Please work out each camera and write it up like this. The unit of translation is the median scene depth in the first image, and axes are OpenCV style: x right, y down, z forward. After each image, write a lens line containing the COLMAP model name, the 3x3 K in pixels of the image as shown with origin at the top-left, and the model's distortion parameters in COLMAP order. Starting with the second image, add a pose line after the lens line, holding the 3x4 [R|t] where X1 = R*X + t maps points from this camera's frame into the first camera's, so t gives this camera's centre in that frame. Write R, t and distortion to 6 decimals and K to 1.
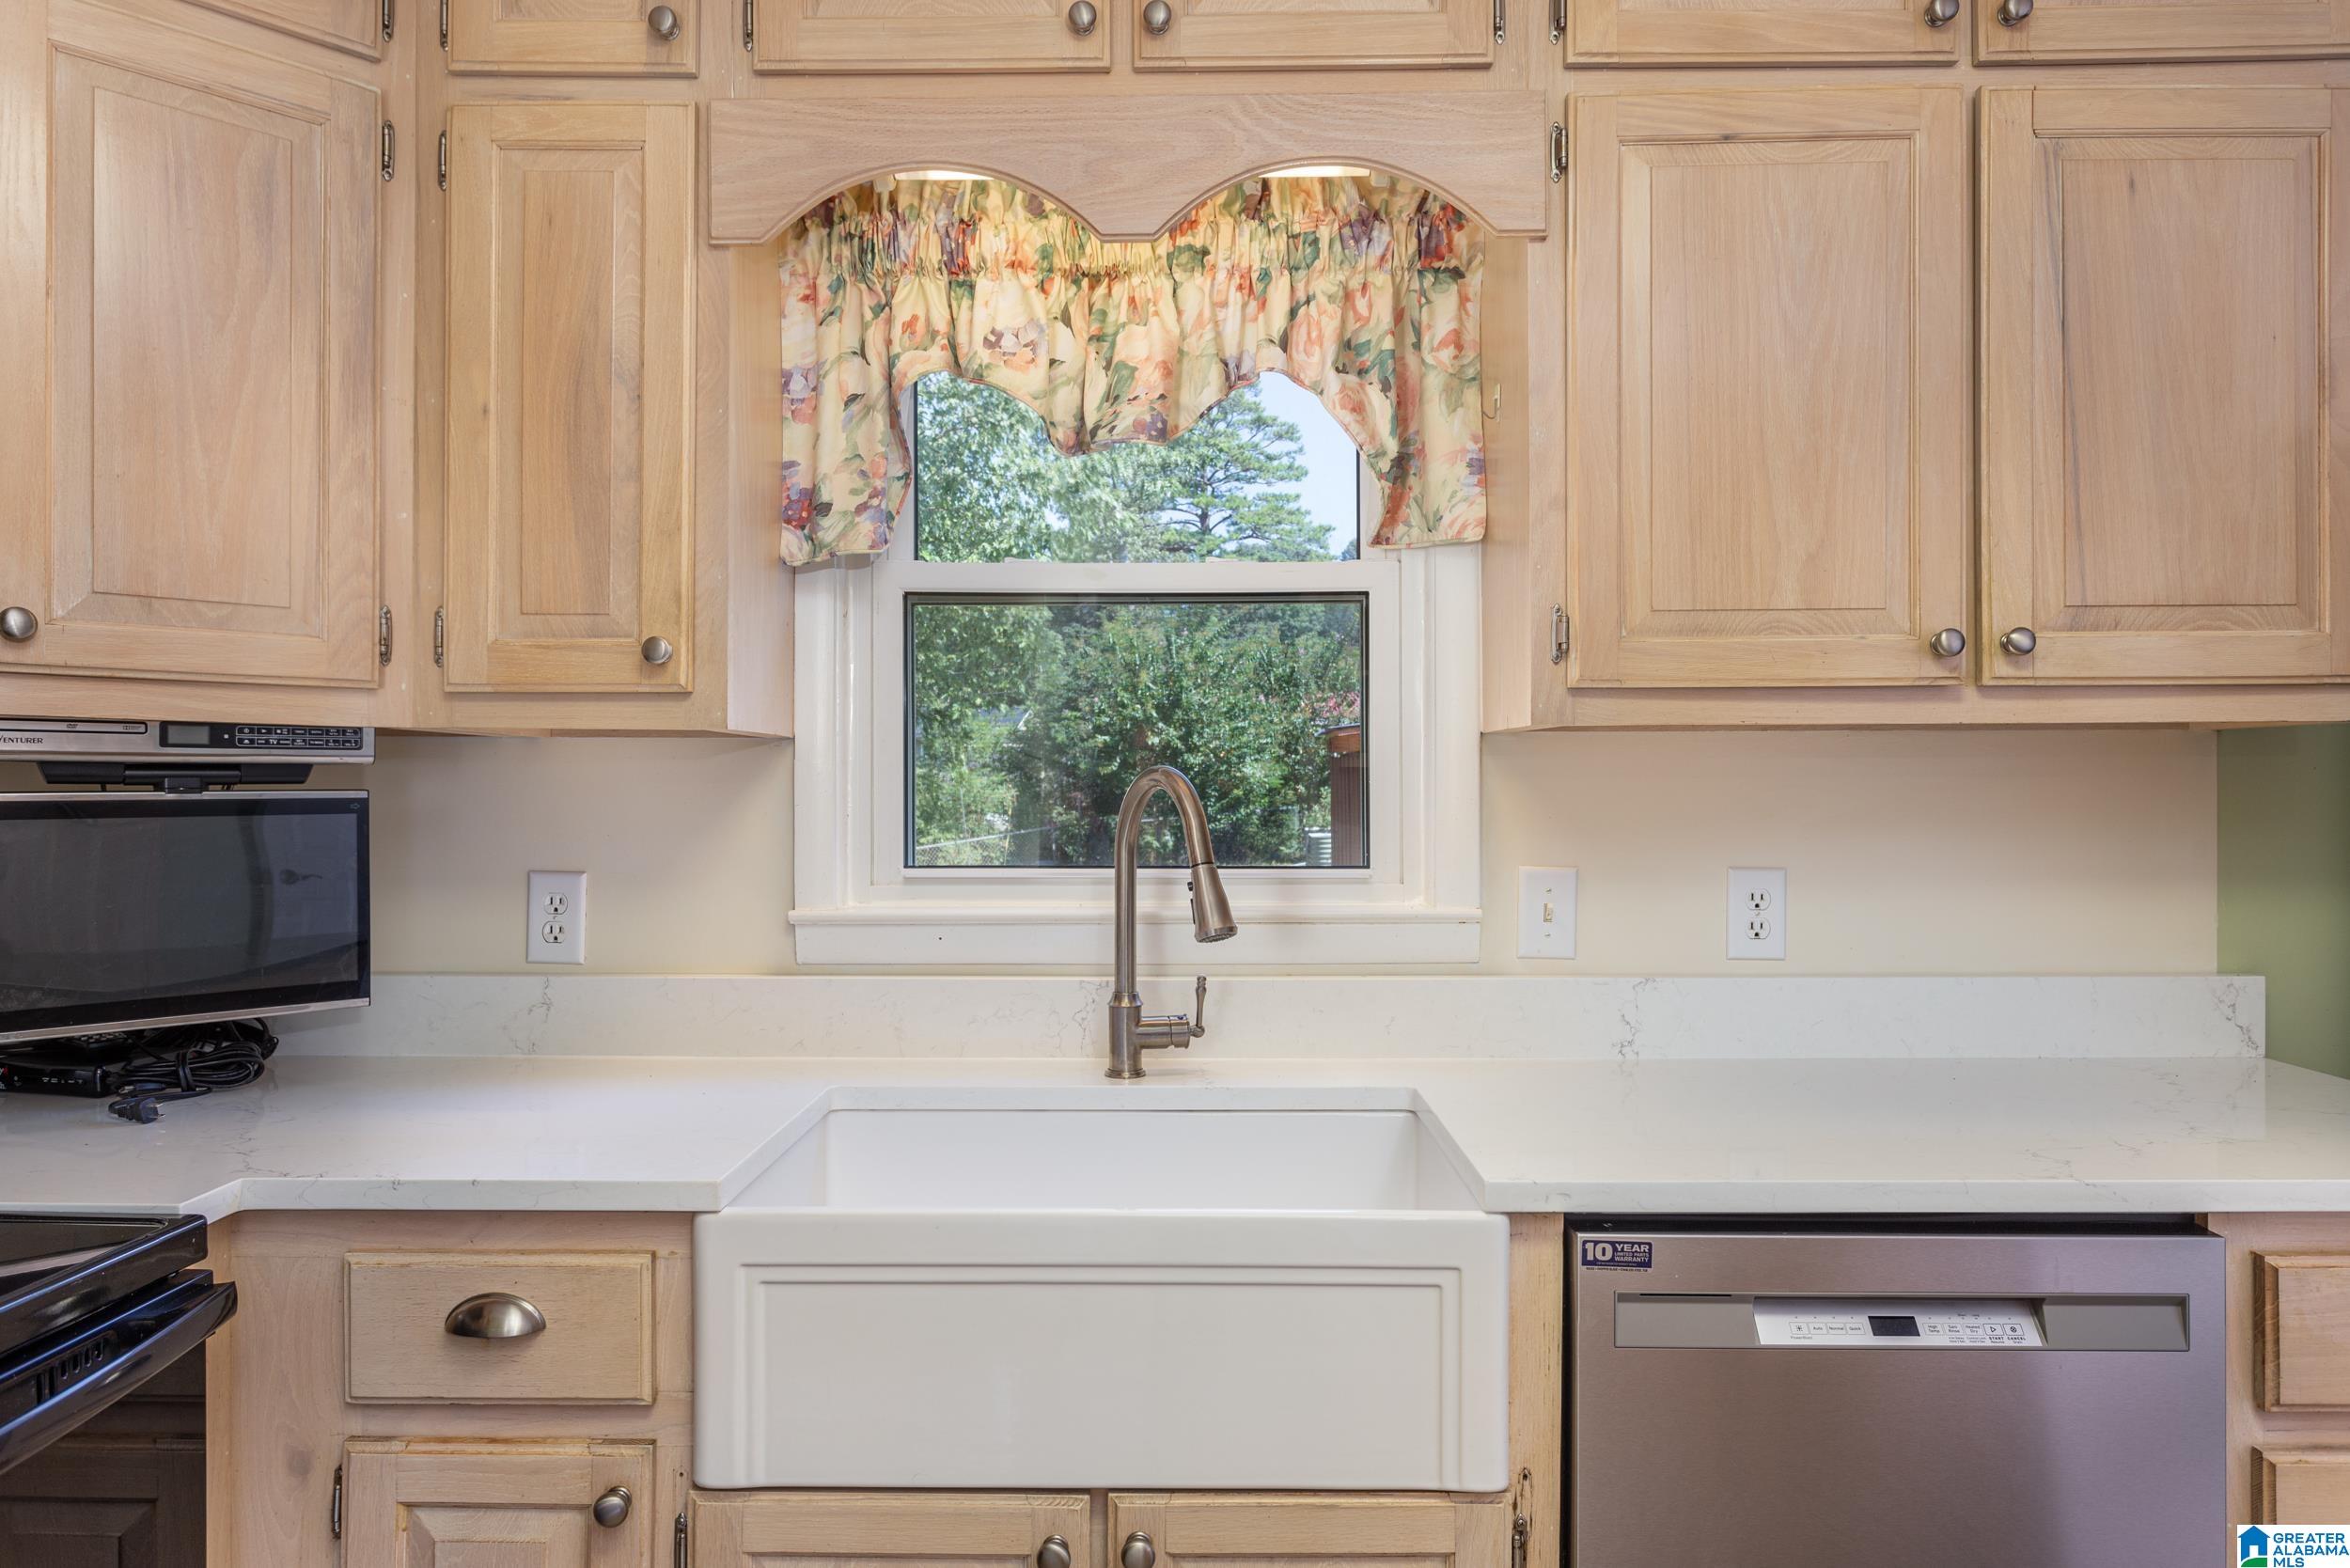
lens RADIAL K [[1519.7, 0, 1178.5], [0, 1519.7, 781.2], [0, 0, 1]] dist [0.002636, 0.000057]
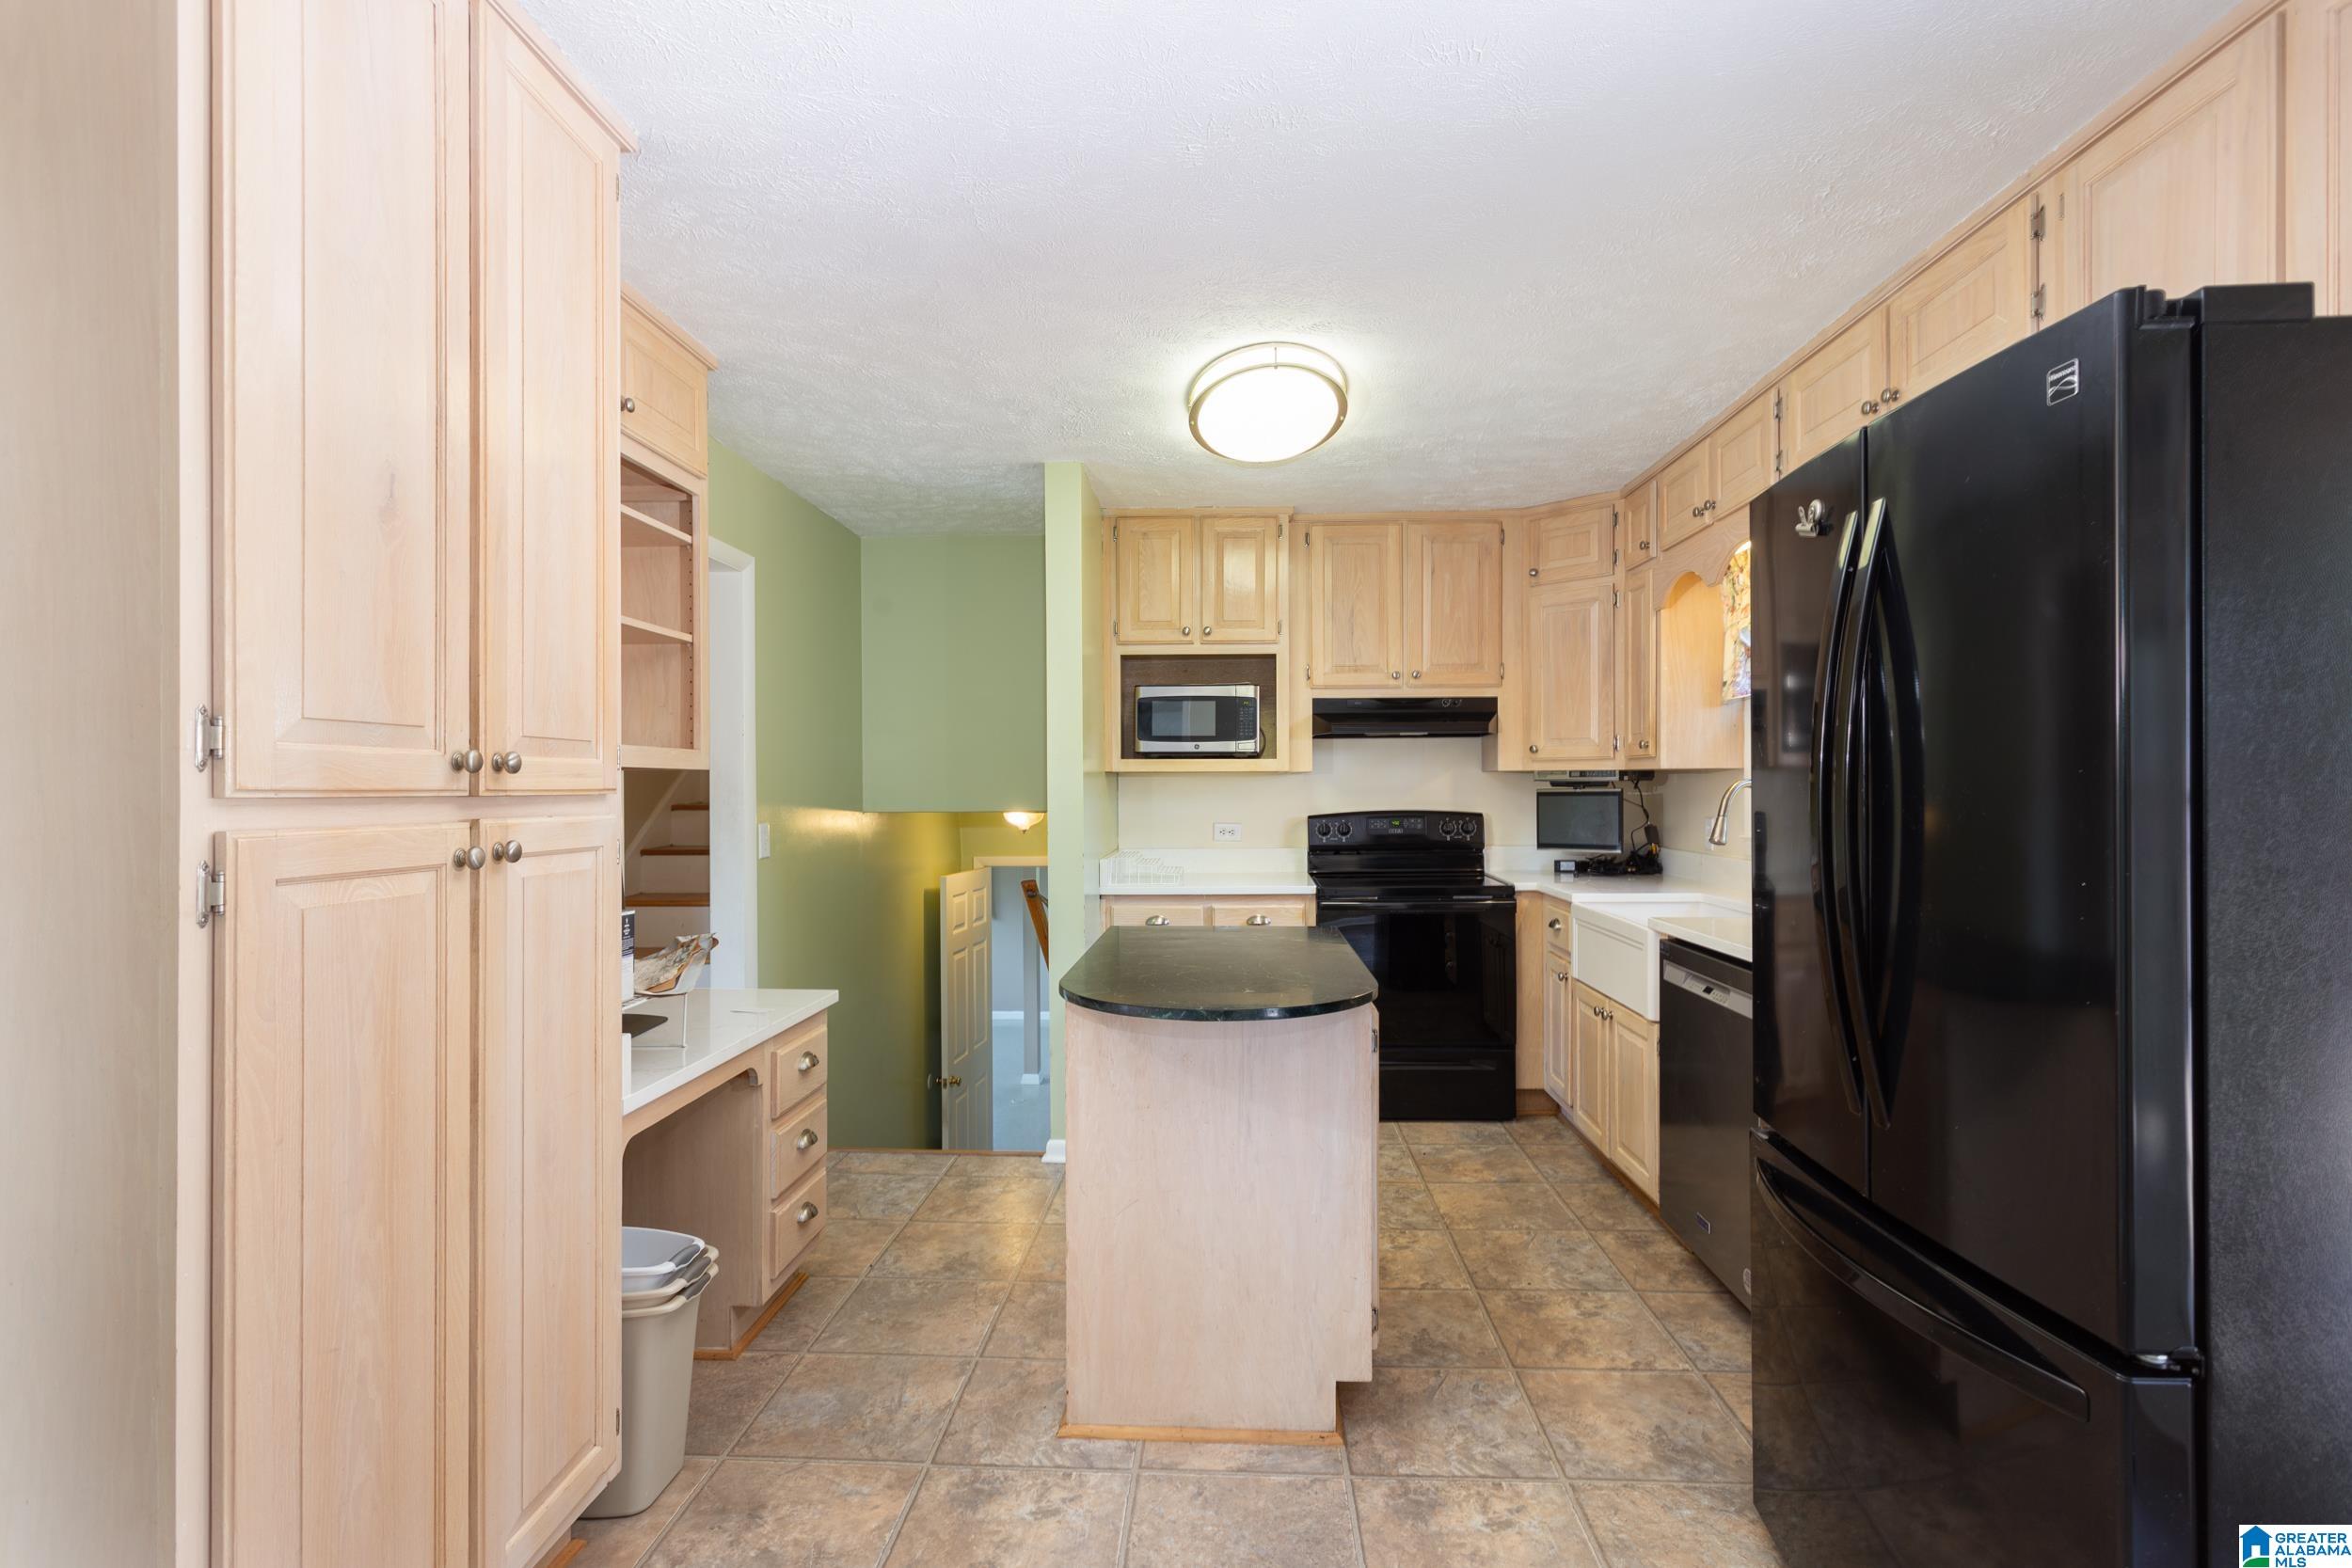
lens RADIAL K [[1129.7, 0, 1189.6], [0, 1129.7, 798.2], [0, 0, 1]] dist [0.002448, -0.000033]
pose [[-0.034260, 0.008154, -0.999380, 2.022591], [0.007522, 0.999940, 0.007900, 0.000266], [0.999385, -0.007247, -0.034319, 0.136337]]
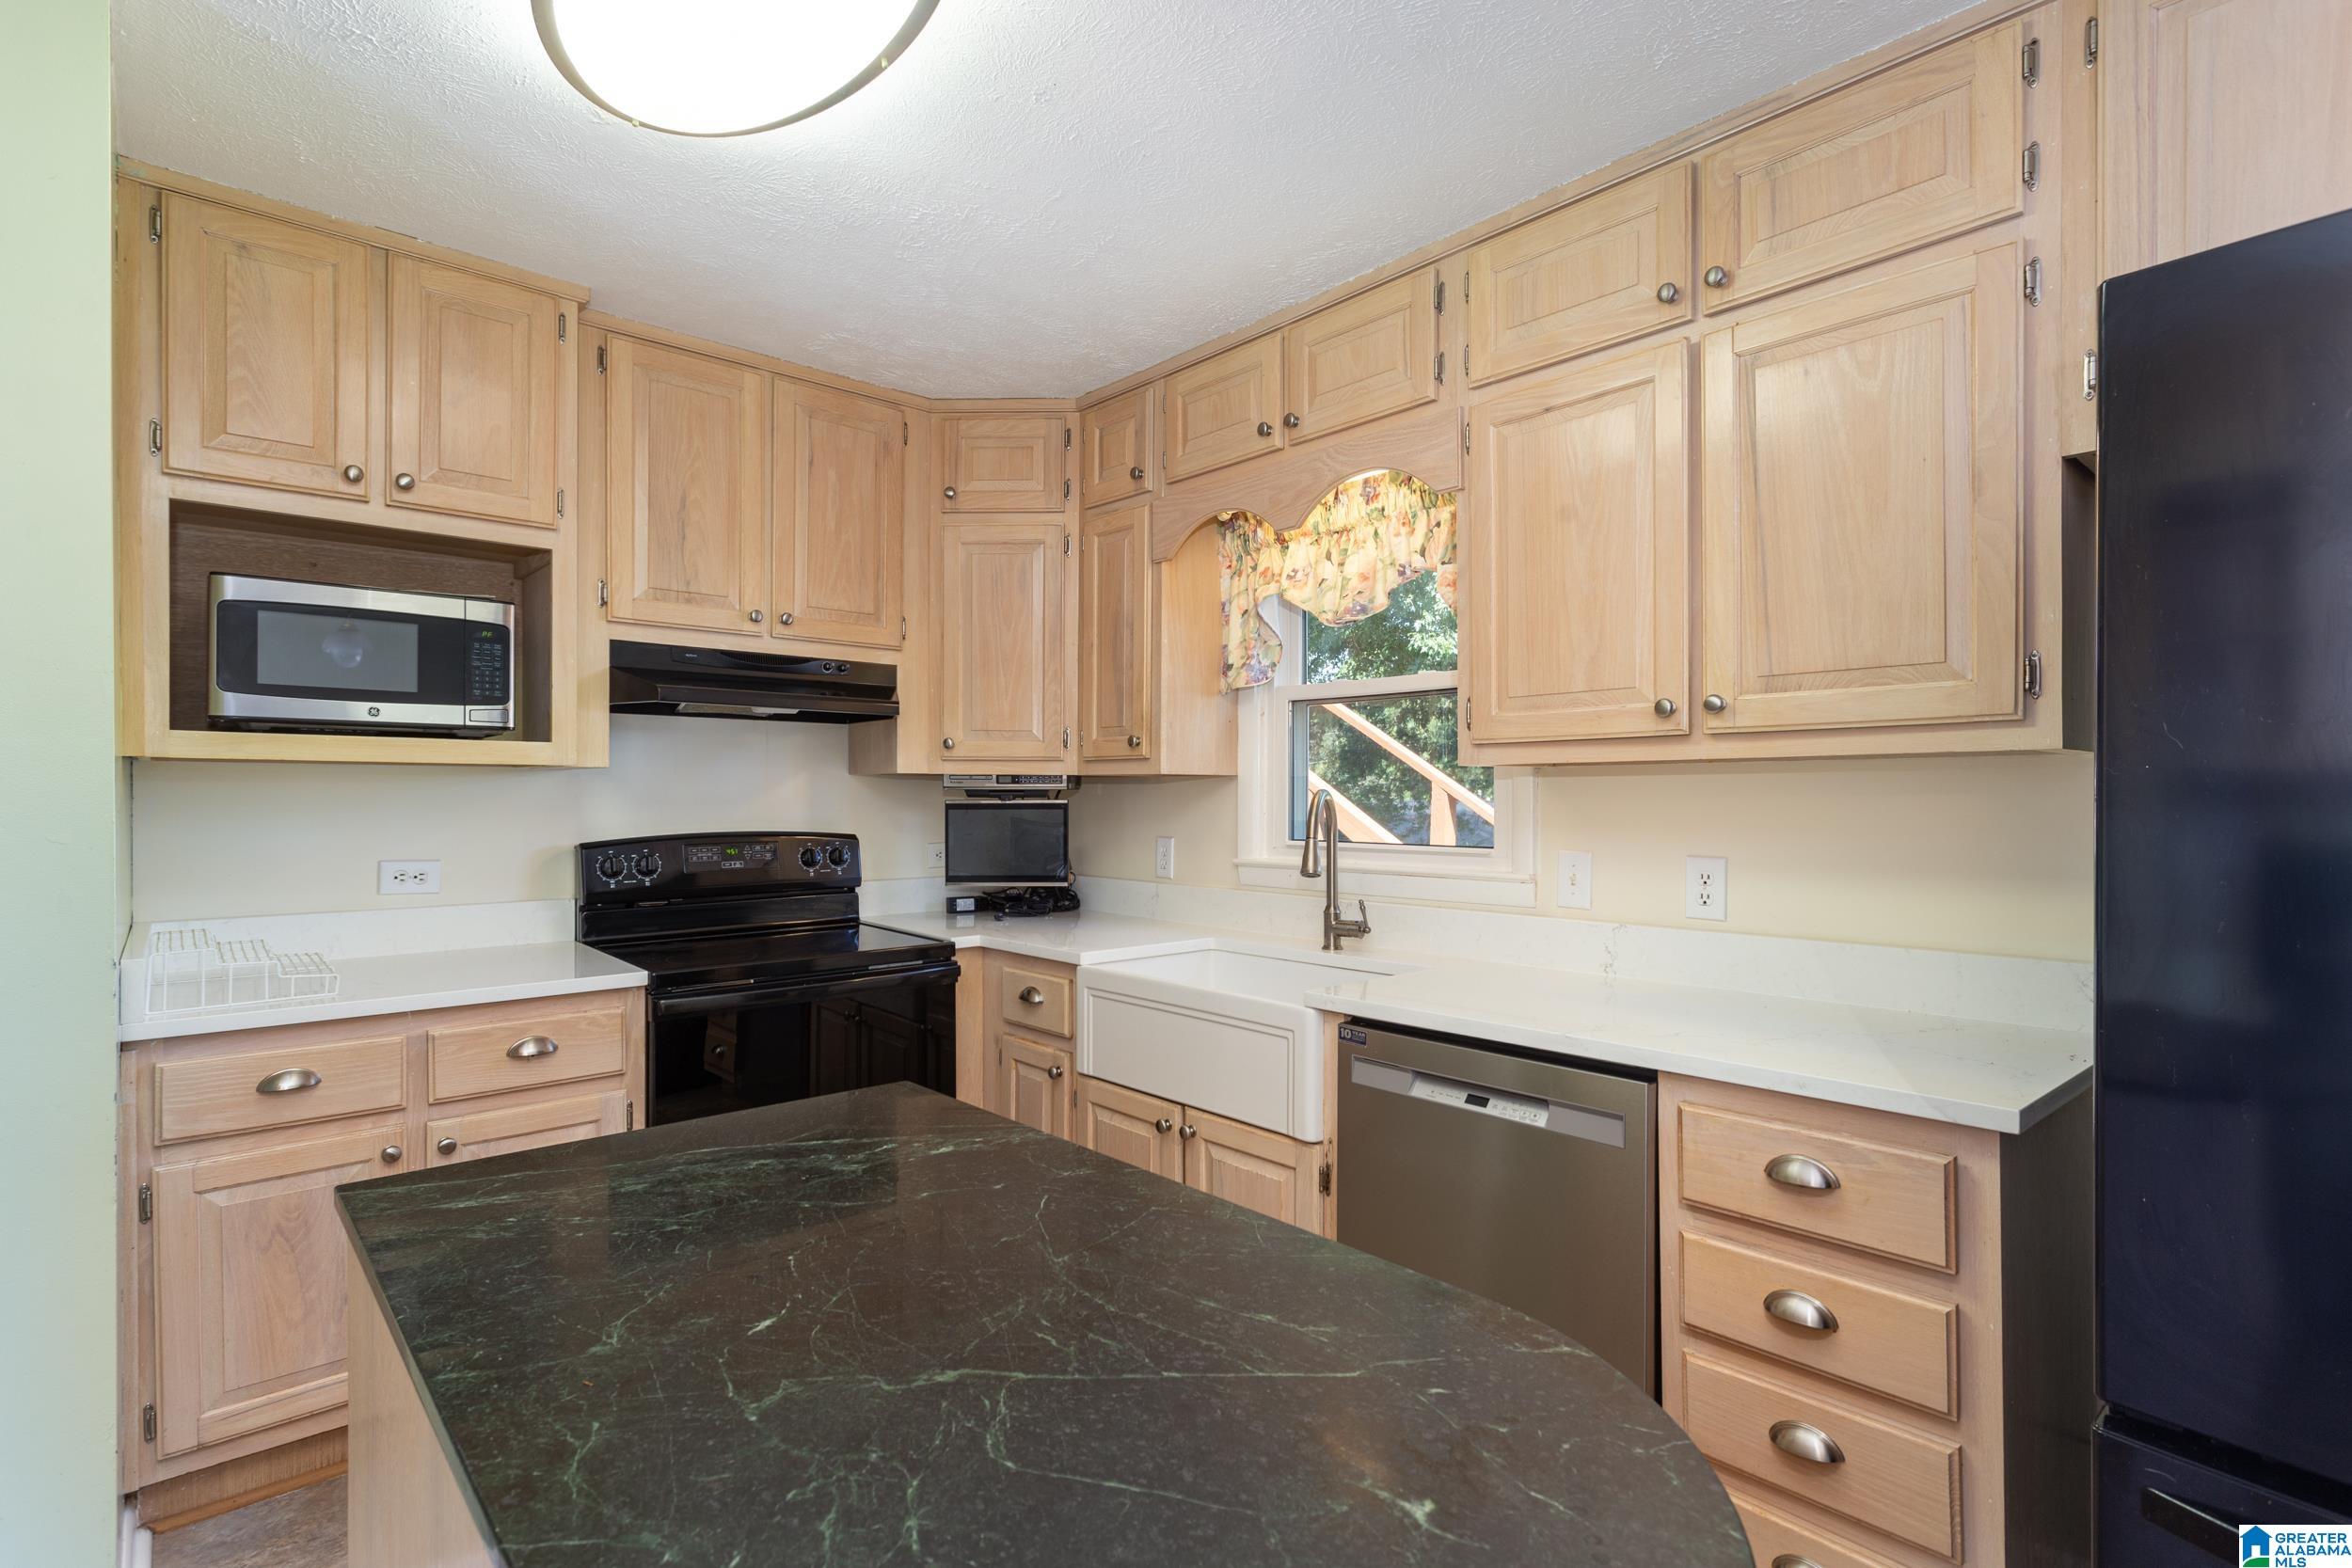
lens RADIAL K [[1129.7, 0, 1161.2], [0, 1129.7, 804.4], [0, 0, 1]] dist [0.002448, -0.000033]
pose [[0.669707, 0.006663, -0.742596, 0.974314], [-0.000142, 0.999961, 0.008844, -0.003308], [0.742626, -0.005817, 0.669682, -0.137564]]
